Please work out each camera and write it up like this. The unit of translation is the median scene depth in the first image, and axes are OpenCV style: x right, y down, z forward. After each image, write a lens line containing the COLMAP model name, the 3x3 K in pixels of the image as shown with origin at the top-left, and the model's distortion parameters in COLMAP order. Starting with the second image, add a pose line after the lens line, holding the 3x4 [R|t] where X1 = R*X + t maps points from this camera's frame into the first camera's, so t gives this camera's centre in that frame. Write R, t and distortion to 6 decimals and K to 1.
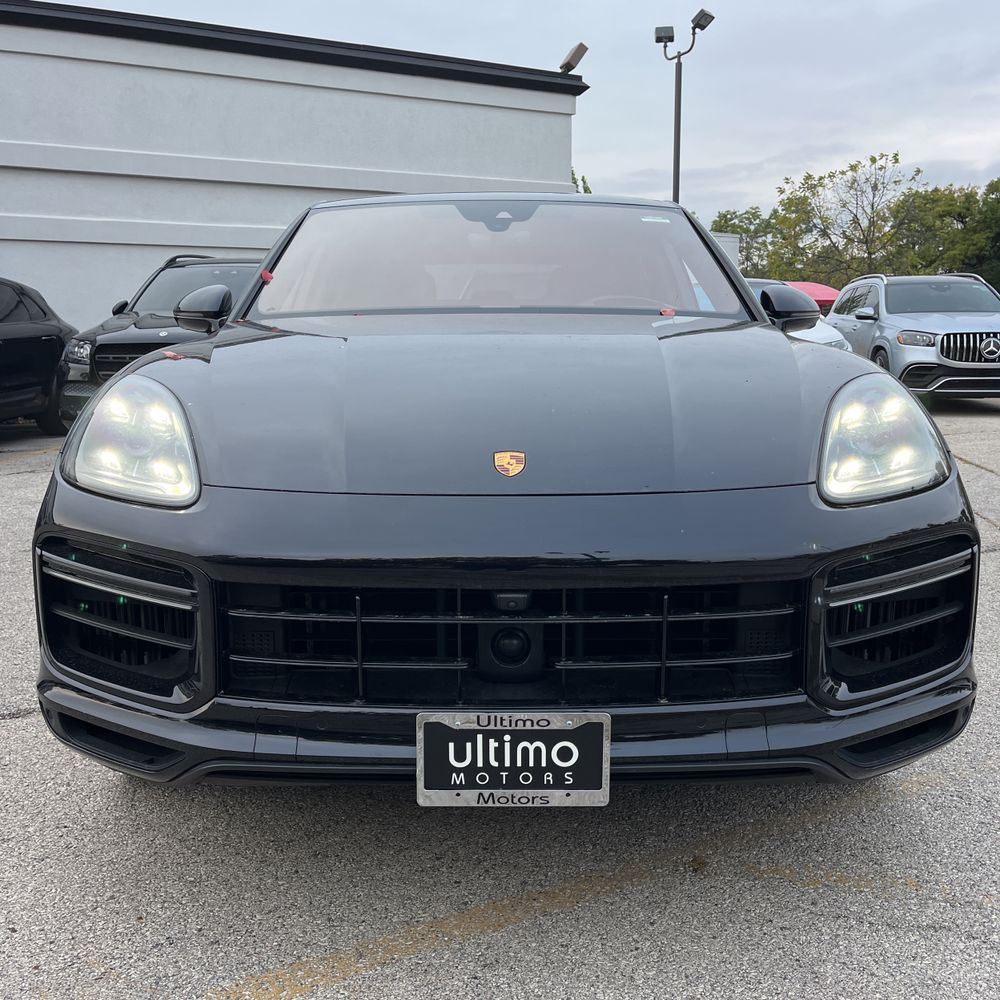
lens RADIAL K [[1009.8, 0, 500.0], [0, 1009.8, 500.0], [0, 0, 1]] dist [0.056835, -0.077432]
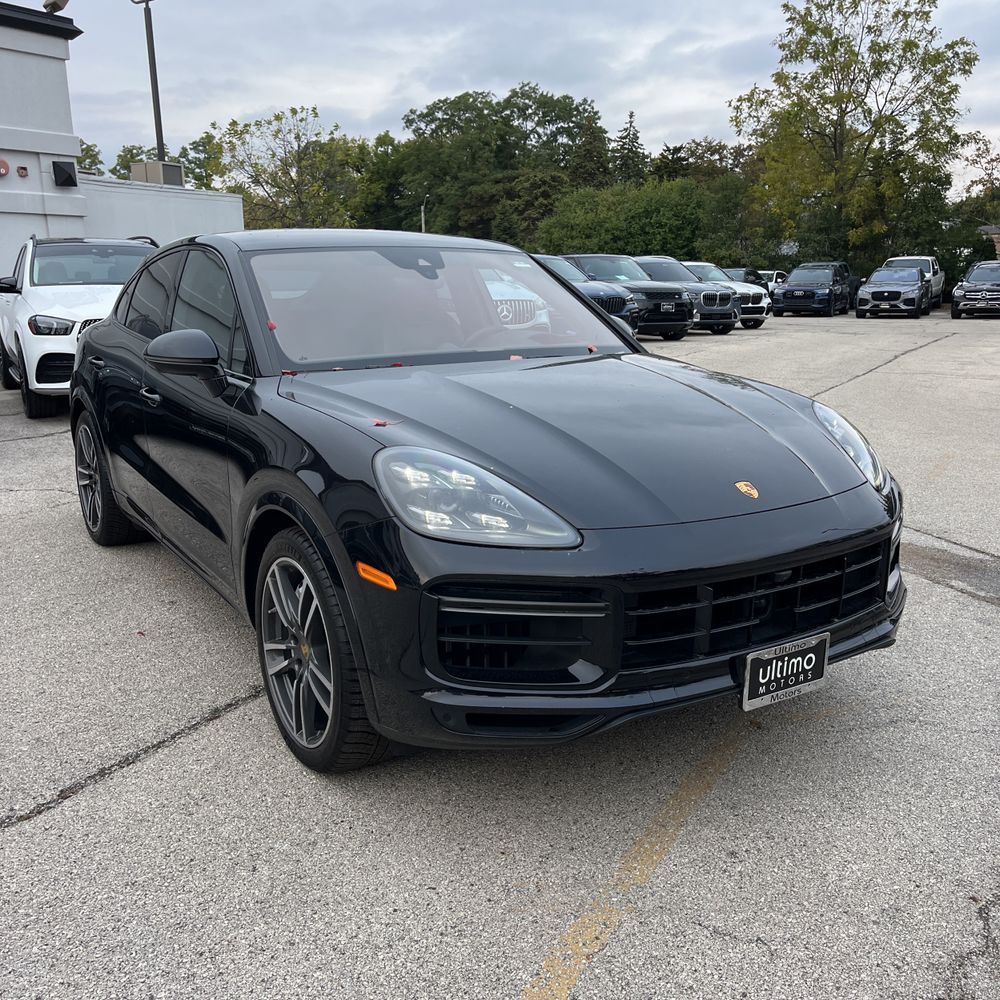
lens RADIAL K [[1009.8, 0, 500.0], [0, 1009.8, 500.0], [0, 0, 1]] dist [0.056835, -0.077432]
pose [[0.843662, -0.119958, 0.523302, -1.203208], [0.088701, 0.992467, 0.084503, -0.198666], [-0.529497, -0.024875, 0.847947, -0.141910]]
